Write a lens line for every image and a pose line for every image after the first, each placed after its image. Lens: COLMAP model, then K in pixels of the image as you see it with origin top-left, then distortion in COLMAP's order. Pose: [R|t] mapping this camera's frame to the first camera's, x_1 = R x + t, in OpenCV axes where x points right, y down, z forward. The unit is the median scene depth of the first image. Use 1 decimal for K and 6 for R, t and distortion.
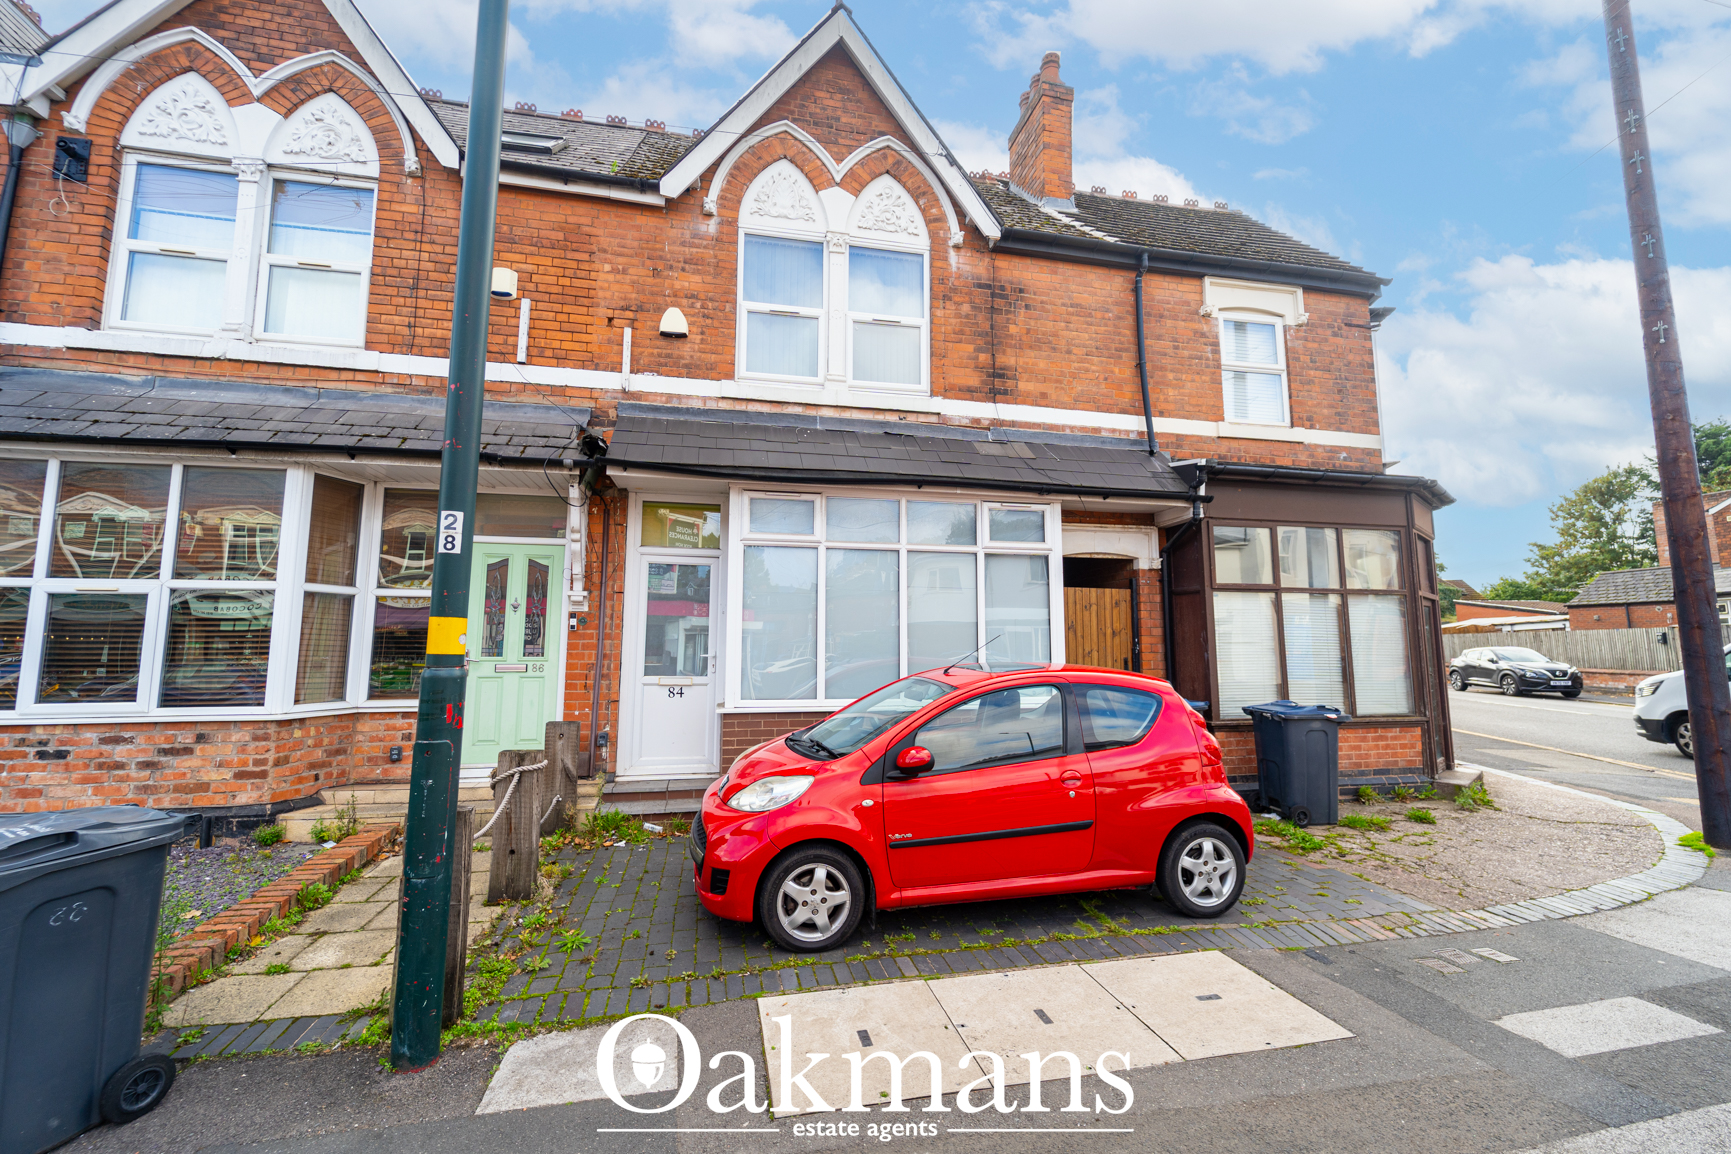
lens RADIAL K [[705.9, 0, 868.8], [0, 705.9, 569.6], [0, 0, 1]] dist [0.003427, -0.002783]
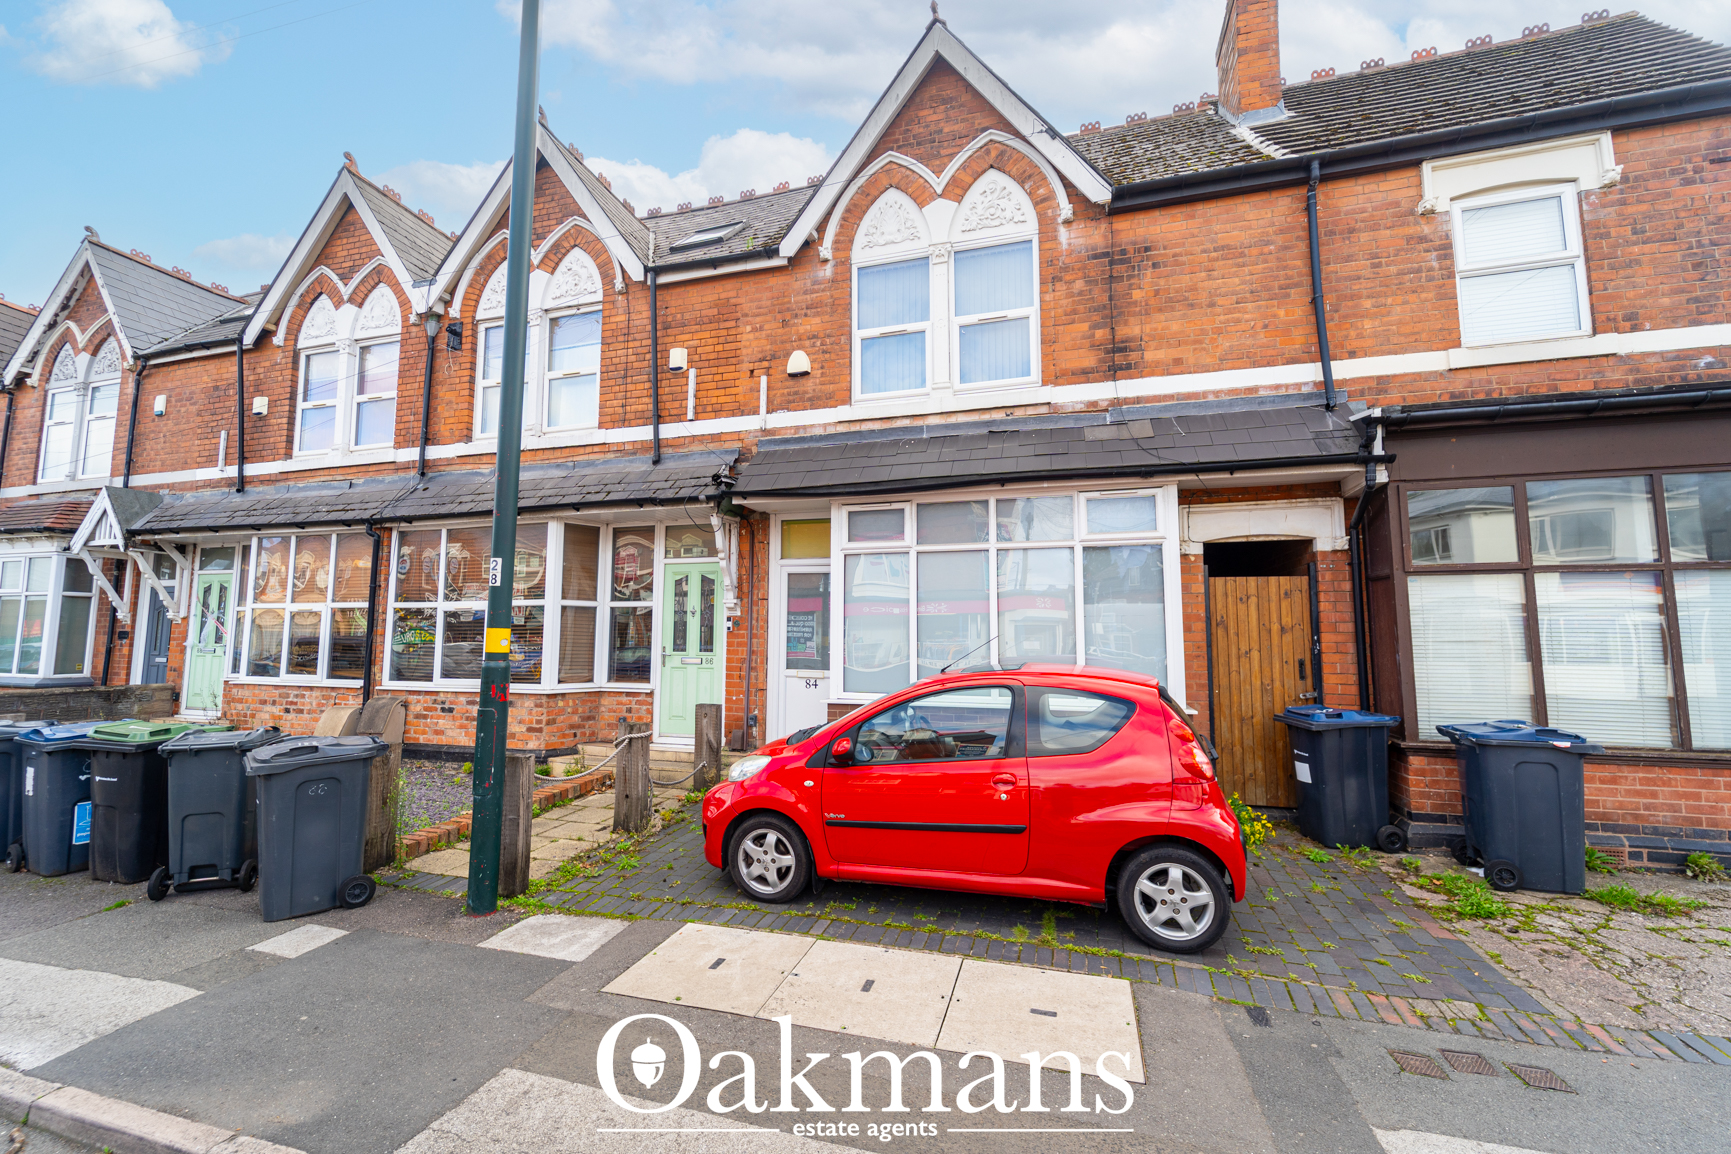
lens RADIAL K [[705.9, 0, 836.3], [0, 705.9, 574.5], [0, 0, 1]] dist [0.003427, -0.002783]
pose [[0.871493, -0.044733, -0.488363, 0.344490], [0.052461, 0.998621, 0.002147, -0.005490], [0.487594, -0.027491, 0.872638, 0.014994]]
